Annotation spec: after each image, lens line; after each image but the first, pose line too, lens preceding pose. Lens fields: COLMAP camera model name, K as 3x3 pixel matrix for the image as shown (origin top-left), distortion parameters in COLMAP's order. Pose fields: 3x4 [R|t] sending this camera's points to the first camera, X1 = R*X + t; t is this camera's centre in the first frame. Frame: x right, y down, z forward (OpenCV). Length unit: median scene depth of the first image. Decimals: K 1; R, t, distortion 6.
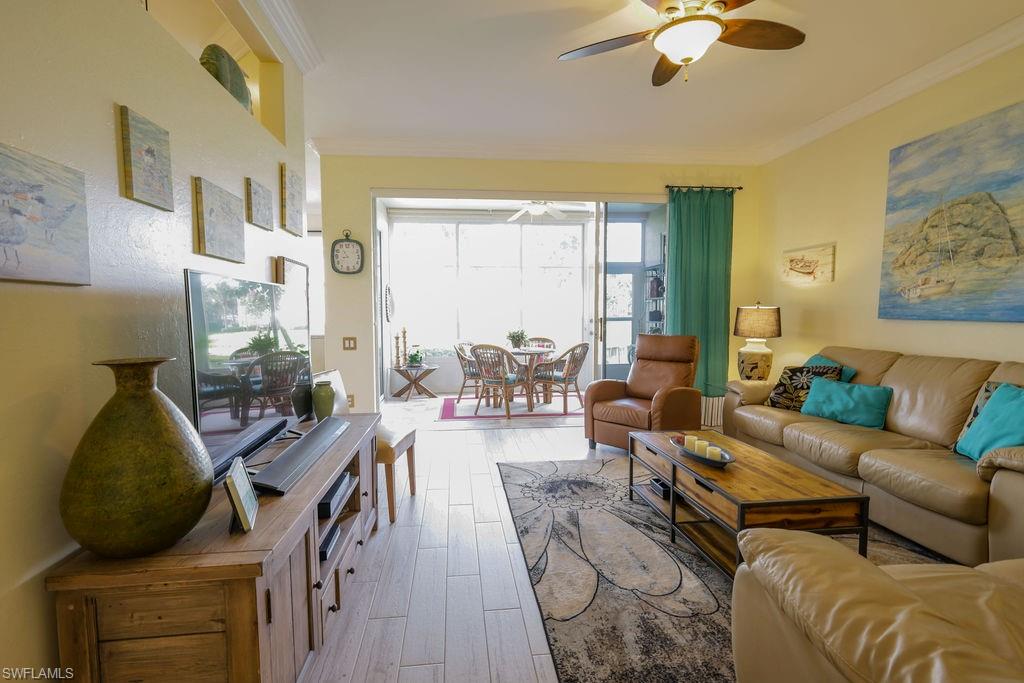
lens RADIAL K [[467.8, 0, 505.2], [0, 467.8, 343.8], [0, 0, 1]] dist [-0.001819, -0.000386]
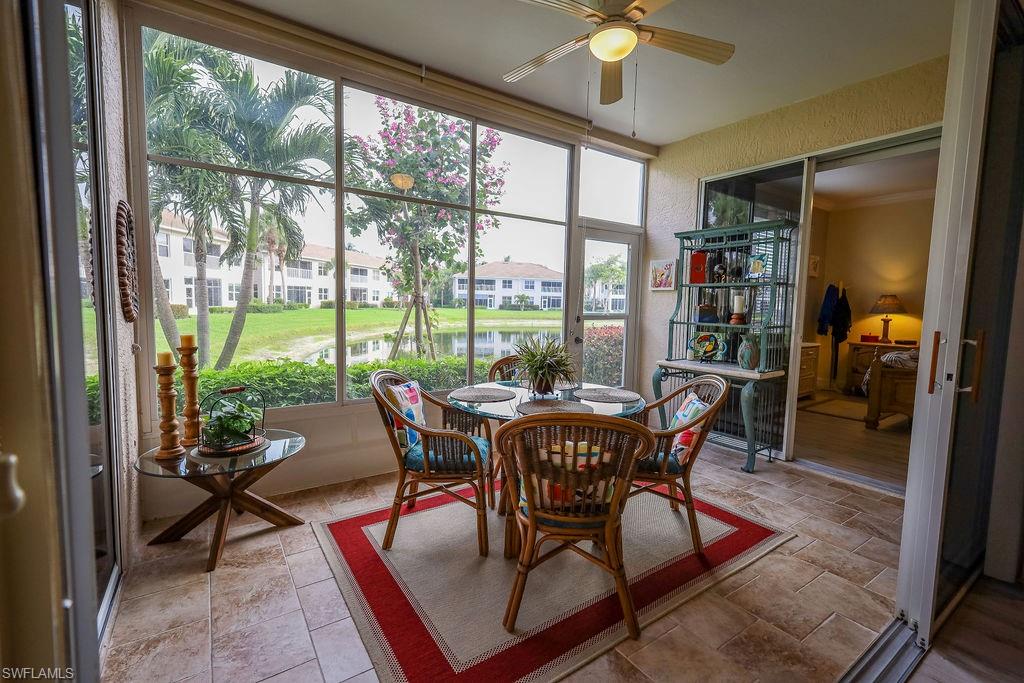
lens RADIAL K [[445.7, 0, 517.9], [0, 445.7, 339.2], [0, 0, 1]] dist [0.003291, 0.000335]
pose [[0.876541, -0.019309, 0.480940, -0.382654], [0.008178, 0.999648, 0.025228, -0.097869], [-0.481258, -0.018180, 0.876391, 1.398121]]
